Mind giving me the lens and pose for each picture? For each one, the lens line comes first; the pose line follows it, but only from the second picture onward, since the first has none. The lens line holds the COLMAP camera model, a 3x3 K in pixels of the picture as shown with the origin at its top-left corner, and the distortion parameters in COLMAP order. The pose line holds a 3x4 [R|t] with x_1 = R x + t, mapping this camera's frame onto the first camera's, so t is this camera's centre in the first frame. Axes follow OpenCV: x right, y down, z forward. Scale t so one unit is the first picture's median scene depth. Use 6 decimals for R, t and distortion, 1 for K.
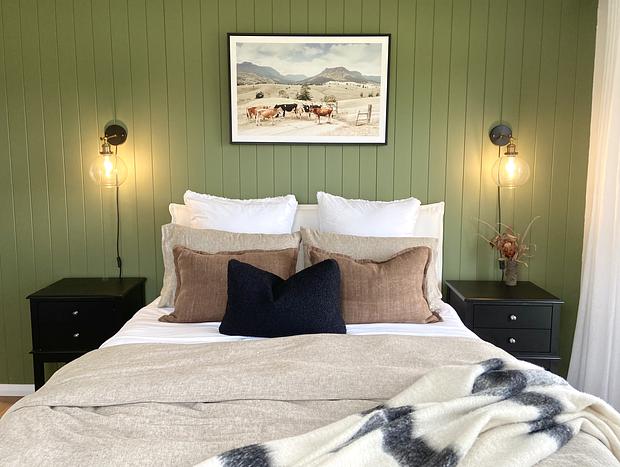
lens RADIAL K [[483.6, 0, 310.0], [0, 483.6, 233.5], [0, 0, 1]] dist [0.087968, 0.000708]
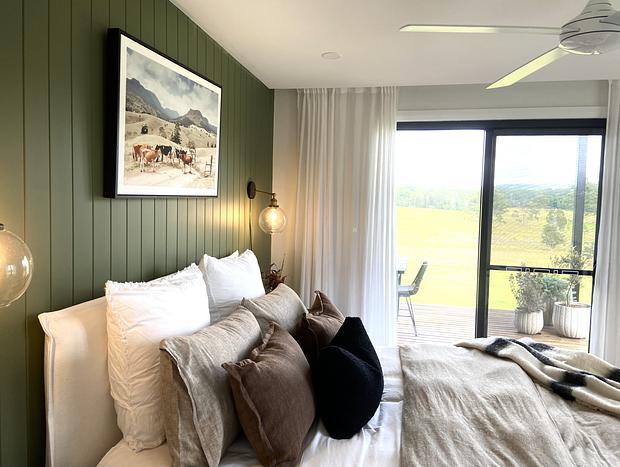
lens RADIAL K [[483.6, 0, 310.0], [0, 483.6, 233.5], [0, 0, 1]] dist [0.087968, 0.000708]
pose [[0.236638, -0.075986, 0.968622, -0.740368], [0.081856, 0.994952, 0.058053, -0.155651], [-0.968143, 0.065550, 0.241664, 0.606988]]
